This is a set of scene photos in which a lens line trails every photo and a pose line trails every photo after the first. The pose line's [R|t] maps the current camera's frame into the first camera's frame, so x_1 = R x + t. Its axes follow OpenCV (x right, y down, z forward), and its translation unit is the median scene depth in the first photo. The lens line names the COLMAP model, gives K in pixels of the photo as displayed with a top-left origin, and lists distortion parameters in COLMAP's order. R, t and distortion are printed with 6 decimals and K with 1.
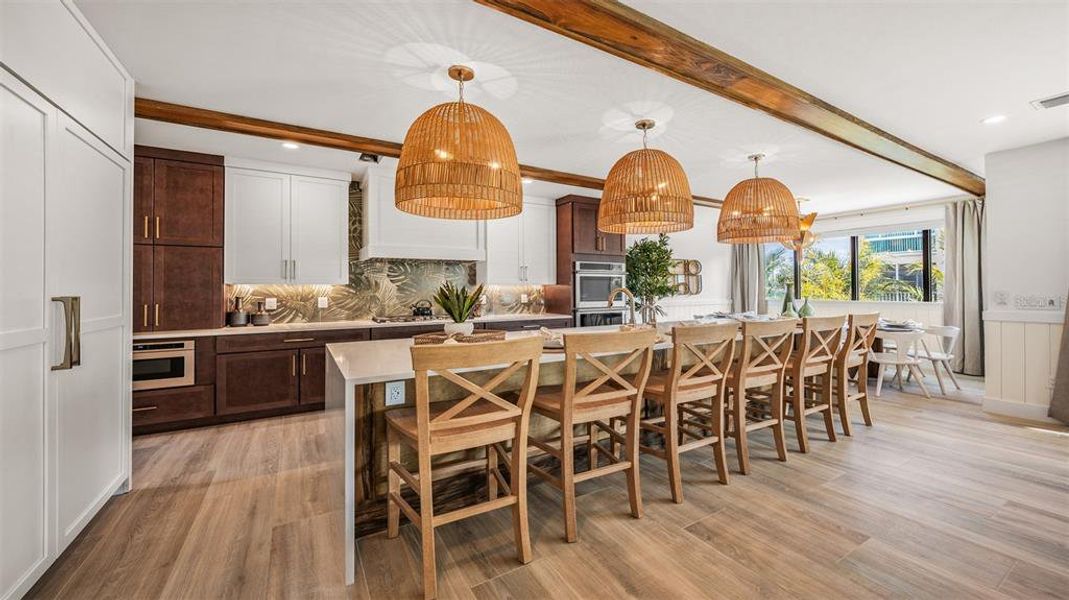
lens RADIAL K [[414.2, 0, 537.6], [0, 414.2, 292.5], [0, 0, 1]] dist [0.002483, 0.000364]
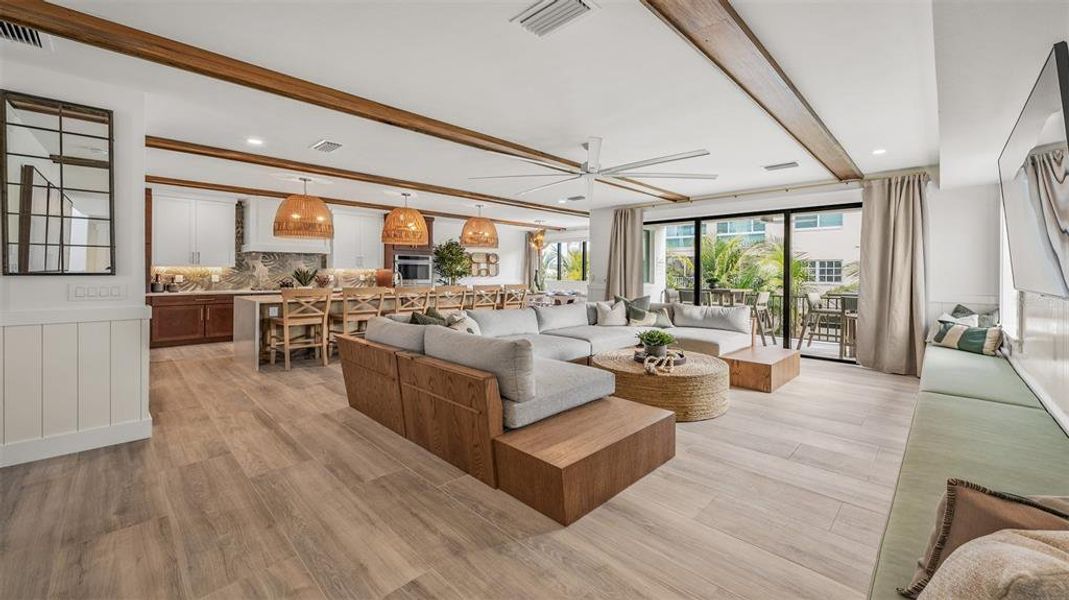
lens RADIAL K [[414.2, 0, 537.8], [0, 414.2, 277.0], [0, 0, 1]] dist [0.002483, 0.000364]
pose [[0.963441, 0.008803, 0.267775, 0.233601], [-0.009364, 0.999956, 0.000819, 0.005826], [-0.267756, -0.003297, 0.963481, -0.822561]]
